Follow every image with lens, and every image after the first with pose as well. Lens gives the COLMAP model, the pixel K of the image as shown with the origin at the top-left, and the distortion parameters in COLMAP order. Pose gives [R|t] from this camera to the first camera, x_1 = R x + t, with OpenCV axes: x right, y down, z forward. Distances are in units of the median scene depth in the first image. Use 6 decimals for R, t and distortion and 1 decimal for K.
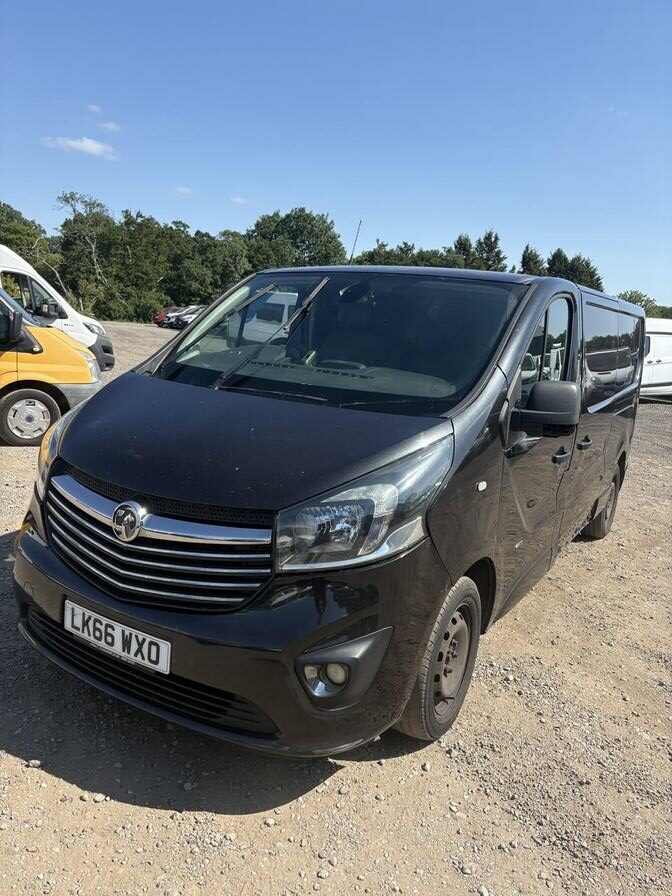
lens RADIAL K [[676.2, 0, 336.5], [0, 676.2, 443.9], [0, 0, 1]] dist [0.006756, 0.005128]
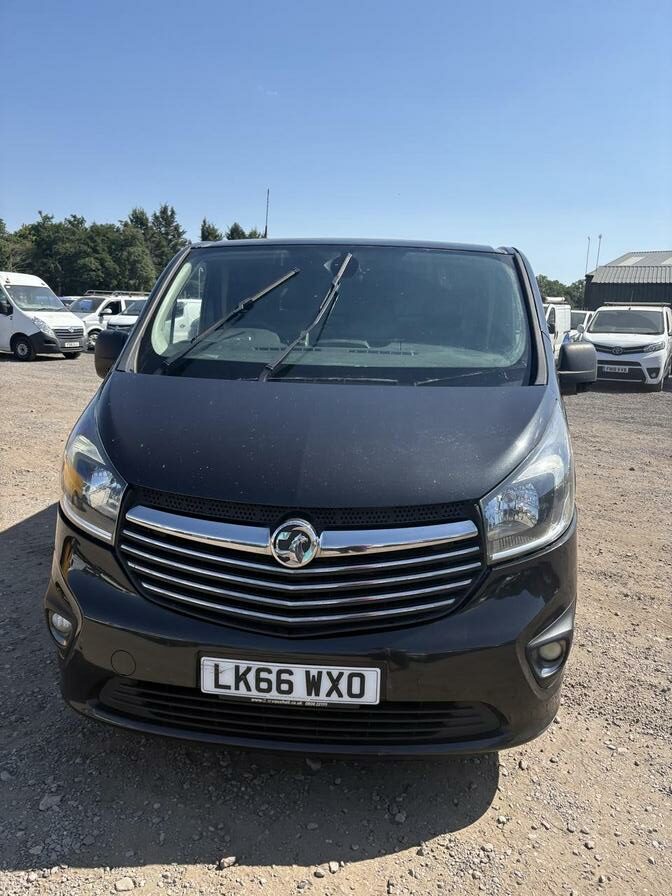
lens RADIAL K [[678.7, 0, 336.0], [0, 678.7, 448.0], [0, 0, 1]] dist [0.003021, 0.006168]
pose [[0.891531, -0.136699, 0.431841, -0.584859], [0.119734, 0.990584, 0.066380, -0.051144], [-0.436849, -0.007474, 0.899504, 0.212373]]
